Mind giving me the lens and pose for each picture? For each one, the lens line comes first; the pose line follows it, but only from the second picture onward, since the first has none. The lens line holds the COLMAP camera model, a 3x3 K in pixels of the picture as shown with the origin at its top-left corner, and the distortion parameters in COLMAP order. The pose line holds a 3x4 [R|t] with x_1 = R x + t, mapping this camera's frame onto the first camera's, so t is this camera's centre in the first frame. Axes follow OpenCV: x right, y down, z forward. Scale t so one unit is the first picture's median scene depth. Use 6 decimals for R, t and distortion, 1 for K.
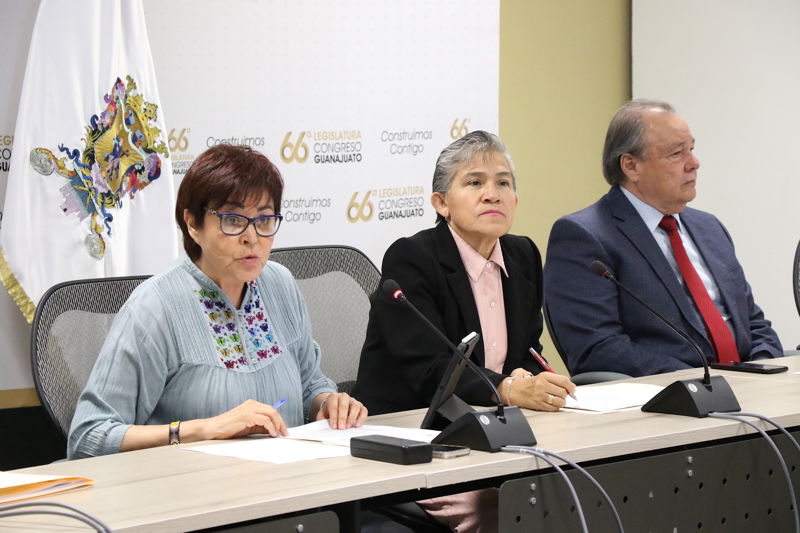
lens RADIAL K [[2839.1, 0, 394.9], [0, 2839.1, 270.0], [0, 0, 1]] dist [0.582185, 0.000000]
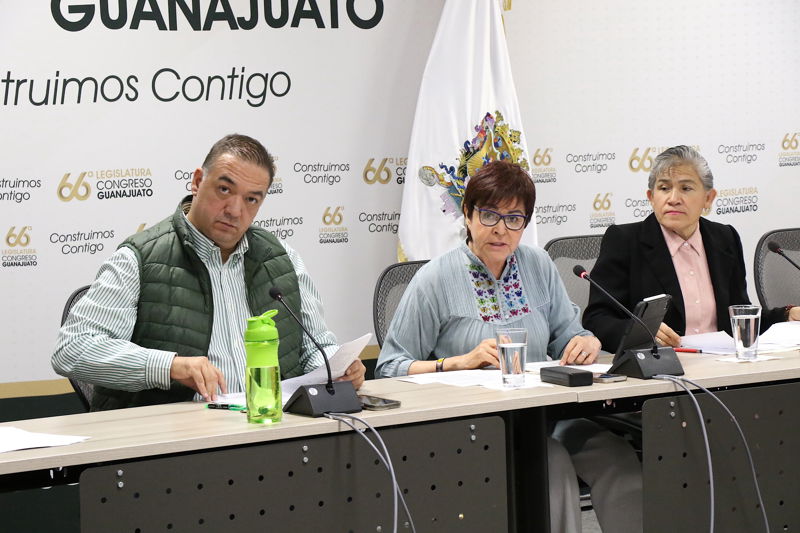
lens RADIAL K [[2458.8, 0, 379.0], [0, 2458.8, 264.4], [0, 0, 1]] dist [0.851842, 0.000000]
pose [[0.969292, -0.007293, -0.245805, 0.173989], [0.007466, 0.999972, -0.000231, 0.005648], [0.245800, -0.001611, 0.969319, -0.181268]]
